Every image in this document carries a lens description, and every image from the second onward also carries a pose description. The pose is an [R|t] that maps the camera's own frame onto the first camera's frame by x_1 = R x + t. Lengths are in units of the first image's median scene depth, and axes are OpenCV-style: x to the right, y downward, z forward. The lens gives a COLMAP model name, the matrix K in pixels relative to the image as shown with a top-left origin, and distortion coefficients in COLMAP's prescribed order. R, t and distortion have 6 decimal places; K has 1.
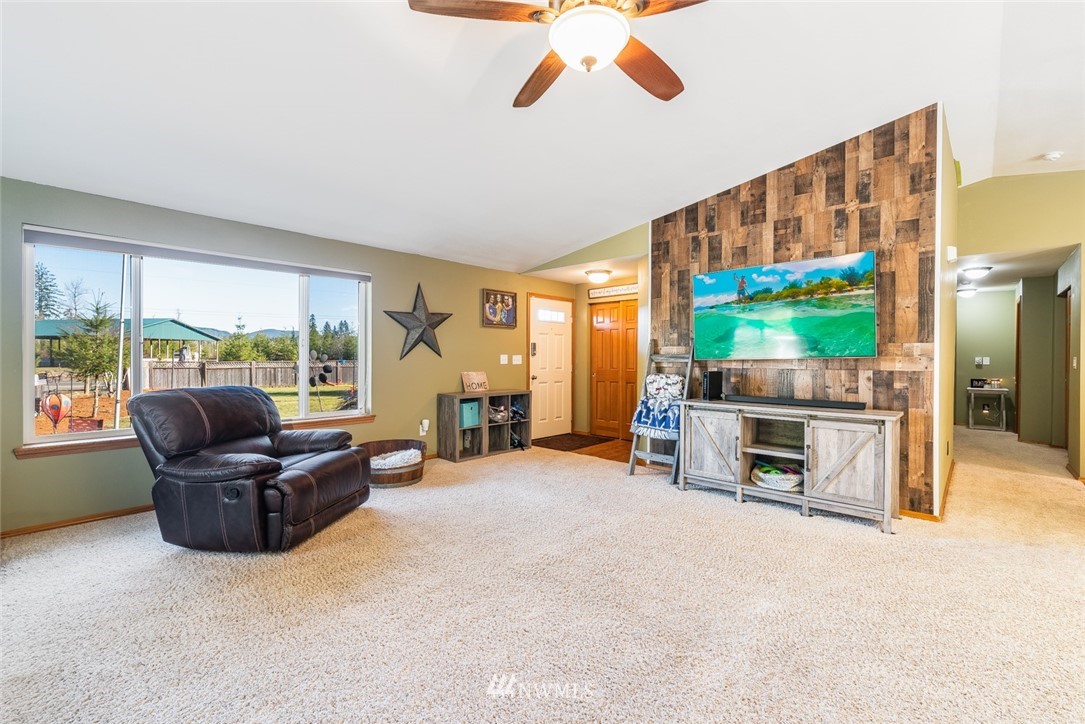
lens RADIAL K [[470.2, 0, 543.3], [0, 470.2, 360.7], [0, 0, 1]] dist [0.005042, 0.000040]
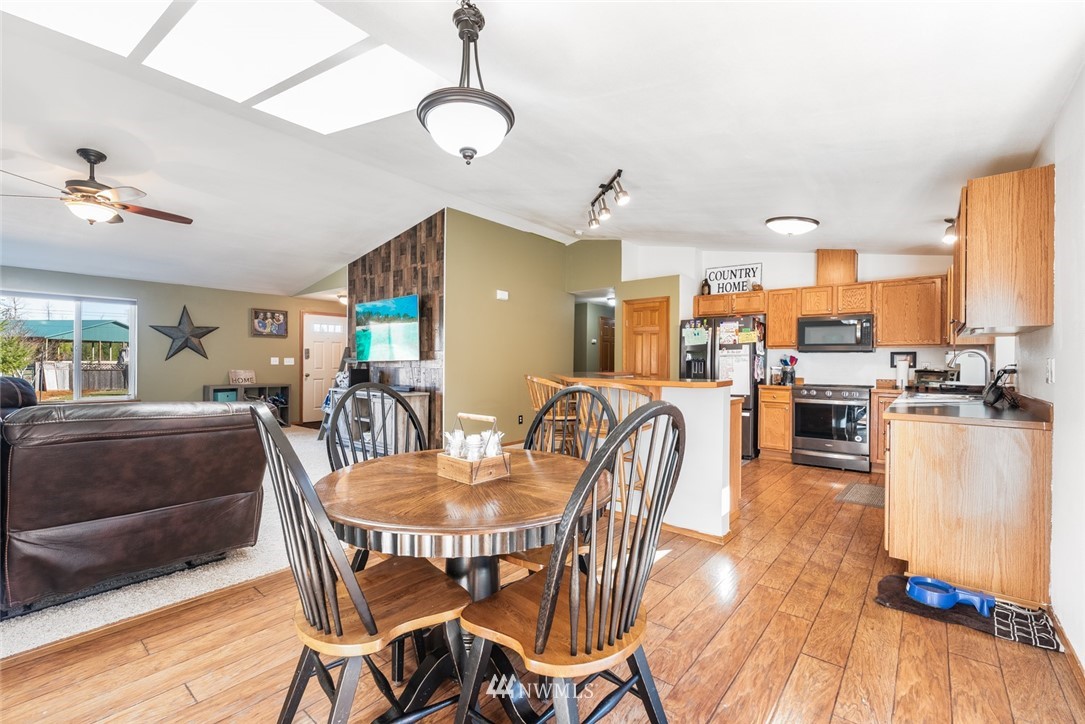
lens RADIAL K [[474.7, 0, 544.4], [0, 474.7, 364.5], [0, 0, 1]] dist [0.001654, -0.000089]
pose [[0.998590, 0.005896, 0.052749, 0.820478], [-0.005729, 0.999978, -0.003323, 0.009481], [-0.052768, 0.003016, 0.998602, -0.518594]]
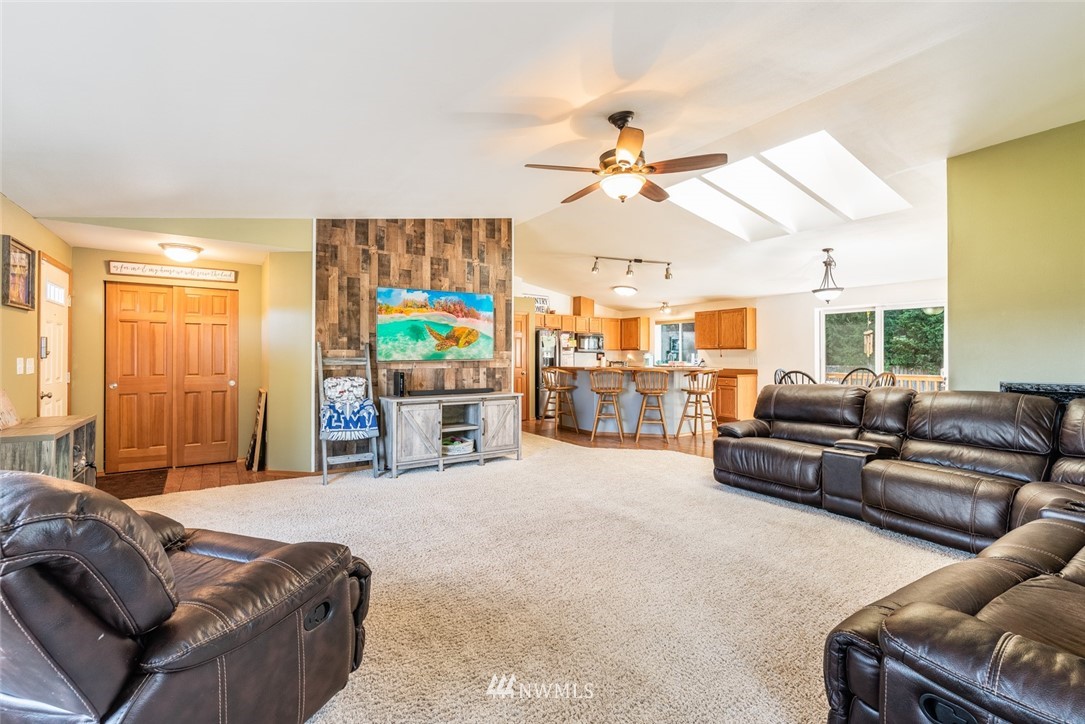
lens RADIAL K [[470.2, 0, 544.3], [0, 470.2, 358.7], [0, 0, 1]] dist [0.005042, 0.000040]
pose [[0.217903, -0.007400, 0.975942, -0.666976], [0.006025, 0.999962, 0.006237, -0.015255], [-0.975952, 0.004521, 0.217939, 0.365584]]
